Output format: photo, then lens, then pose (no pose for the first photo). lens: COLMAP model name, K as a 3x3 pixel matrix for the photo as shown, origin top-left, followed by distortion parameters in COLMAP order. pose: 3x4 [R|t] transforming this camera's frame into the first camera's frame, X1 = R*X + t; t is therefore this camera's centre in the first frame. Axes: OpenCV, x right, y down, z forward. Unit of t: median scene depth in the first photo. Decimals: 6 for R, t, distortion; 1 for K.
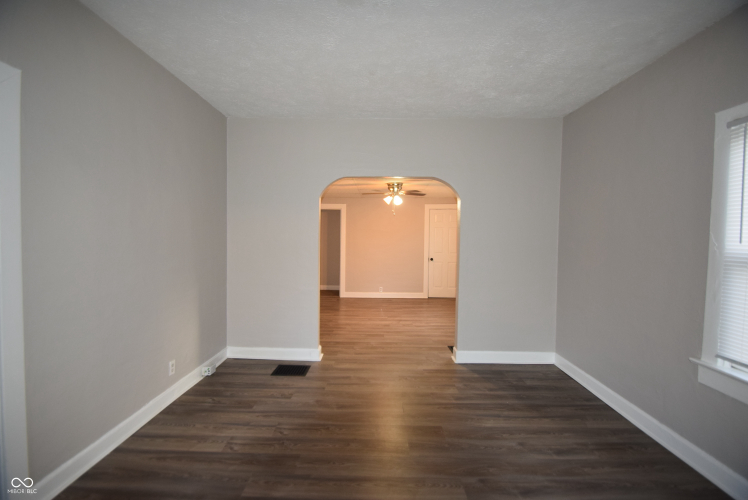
lens RADIAL K [[331.7, 0, 374.0], [0, 331.7, 250.0], [0, 0, 1]] dist [0.001648, -0.000598]
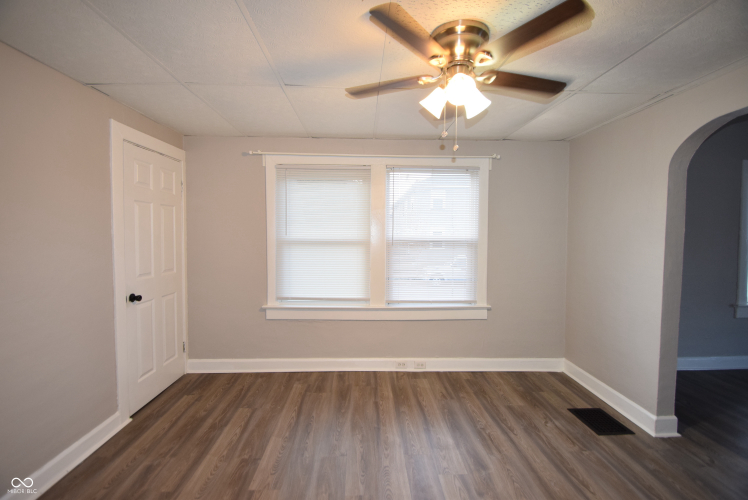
lens RADIAL K [[331.7, 0, 374.0], [0, 331.7, 250.0], [0, 0, 1]] dist [0.001648, -0.000598]
pose [[-0.049734, -0.061918, 0.996841, -0.159027], [0.046815, 0.996835, 0.064253, -0.028608], [-0.997665, 0.049863, -0.046677, 0.774256]]
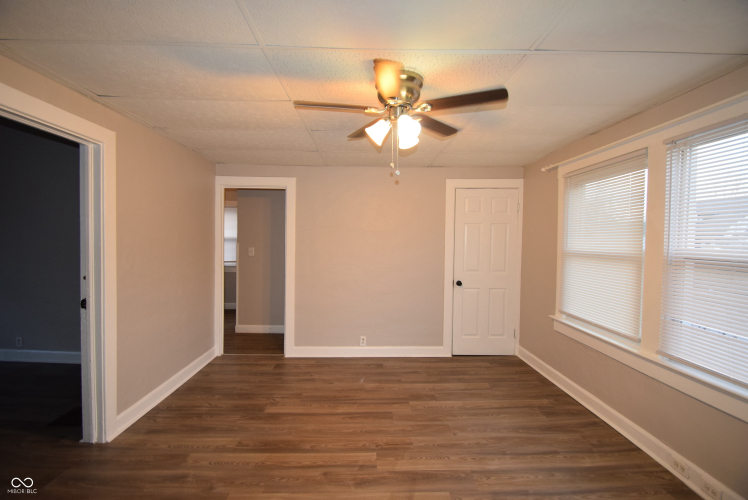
lens RADIAL K [[331.7, 0, 374.0], [0, 331.7, 250.0], [0, 0, 1]] dist [0.001648, -0.000598]
pose [[0.999066, 0.000319, 0.043218, 0.015719], [0.000846, 0.999637, -0.026938, -0.010832], [-0.043211, 0.026950, 0.998702, 0.474544]]
